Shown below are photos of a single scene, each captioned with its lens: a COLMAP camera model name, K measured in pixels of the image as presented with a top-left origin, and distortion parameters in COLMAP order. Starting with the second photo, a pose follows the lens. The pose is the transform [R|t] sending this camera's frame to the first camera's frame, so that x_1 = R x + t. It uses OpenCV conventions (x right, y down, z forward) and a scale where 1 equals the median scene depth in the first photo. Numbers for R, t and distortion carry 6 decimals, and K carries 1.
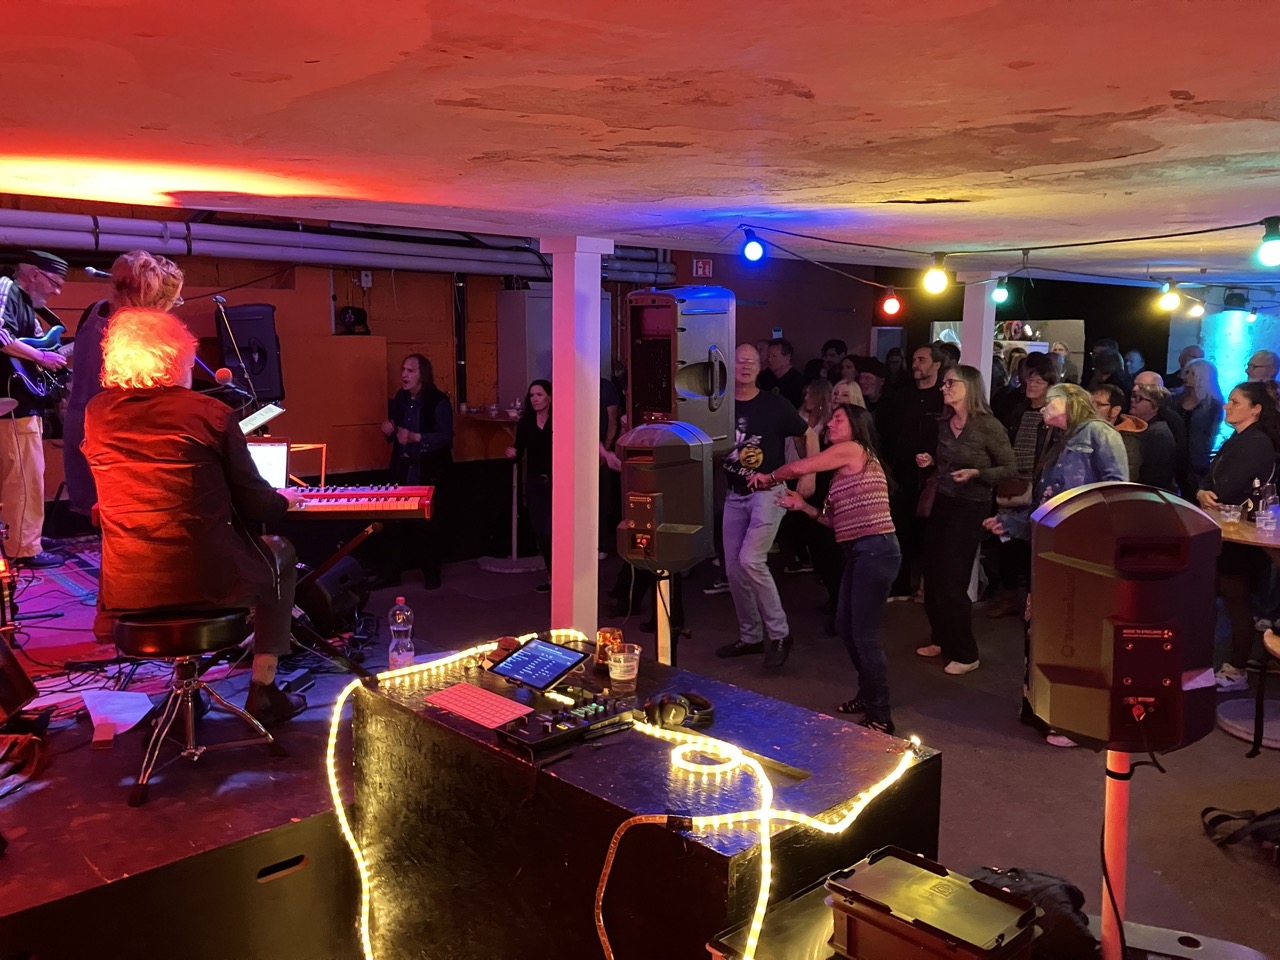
lens RADIAL K [[1049.1, 0, 649.4], [0, 1049.1, 479.5], [0, 0, 1]] dist [0.018502, -0.015460]
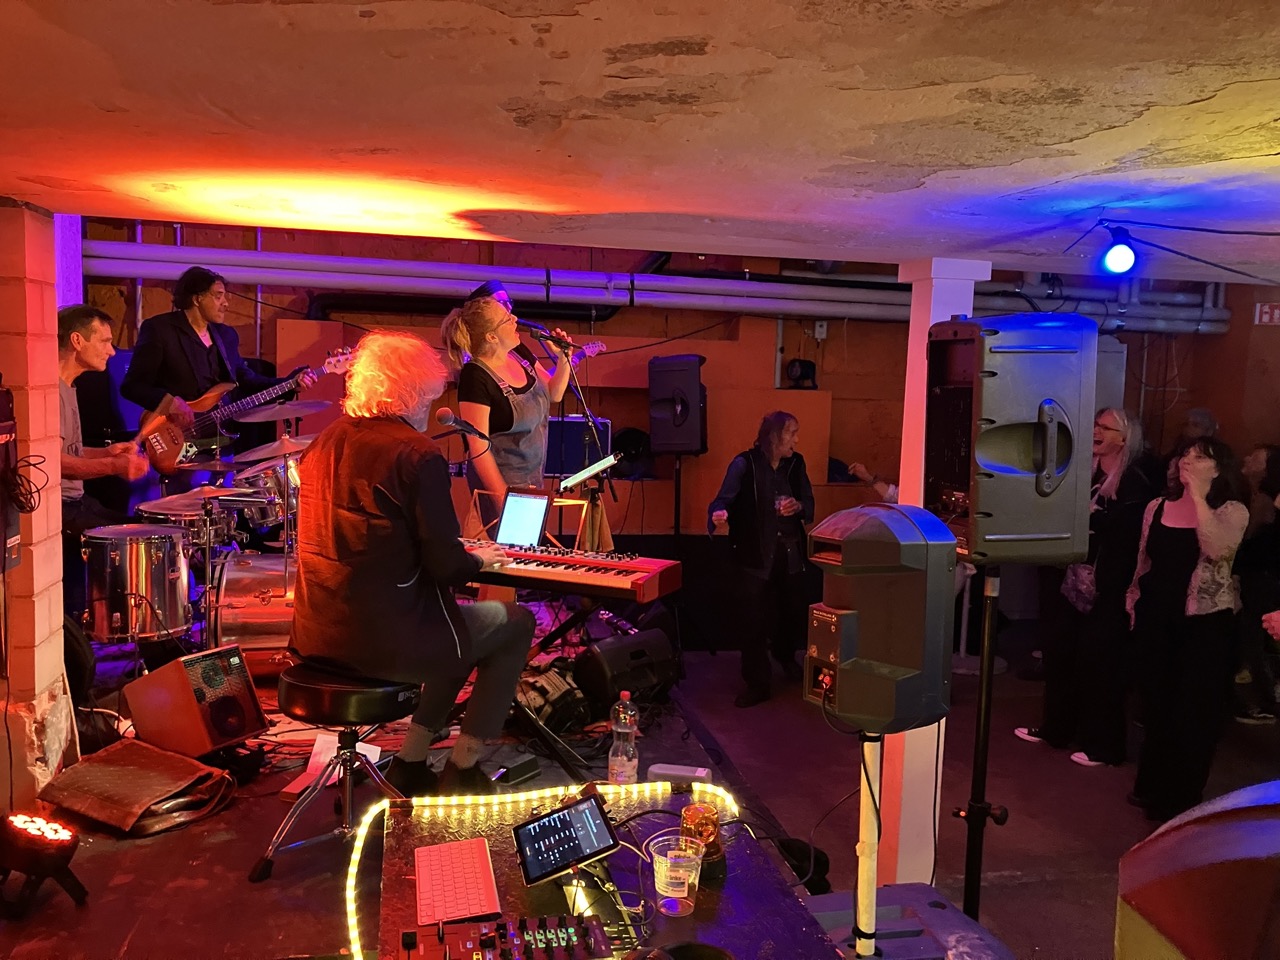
lens RADIAL K [[1049.1, 0, 636.1], [0, 1049.1, 483.1], [0, 0, 1]] dist [0.018502, -0.015460]
pose [[0.844267, 0.067529, -0.531652, 0.204304], [-0.097640, 0.994808, -0.028695, -0.029671], [0.526954, 0.076137, 0.846477, 0.301317]]
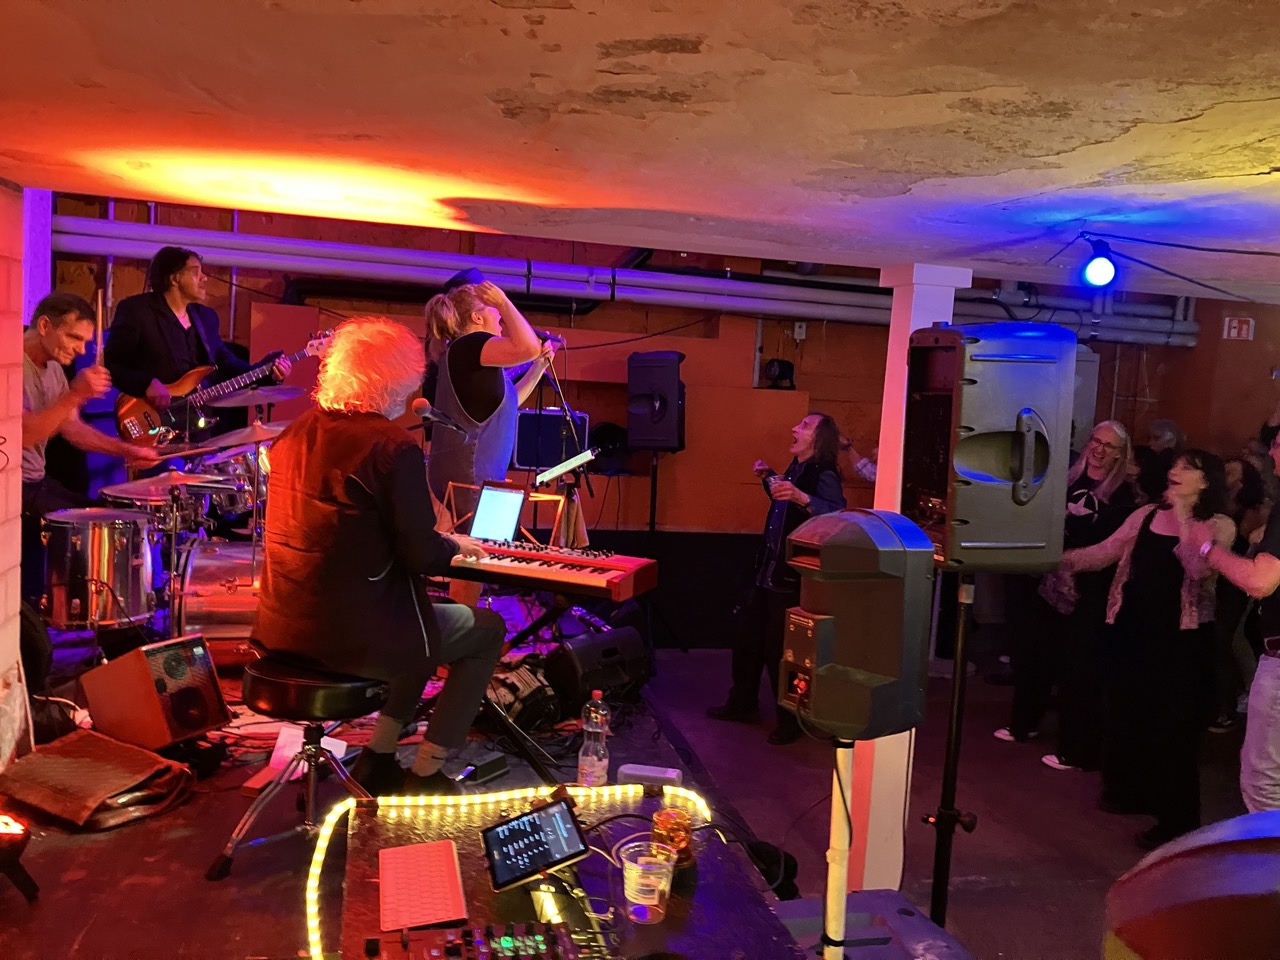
lens RADIAL K [[1049.1, 0, 648.4], [0, 1049.1, 471.1], [0, 0, 1]] dist [0.018502, -0.015460]
pose [[0.860892, 0.086984, -0.501297, 0.198467], [-0.122654, 0.991700, -0.038560, -0.032333], [0.493783, 0.094682, 0.864415, 0.304675]]
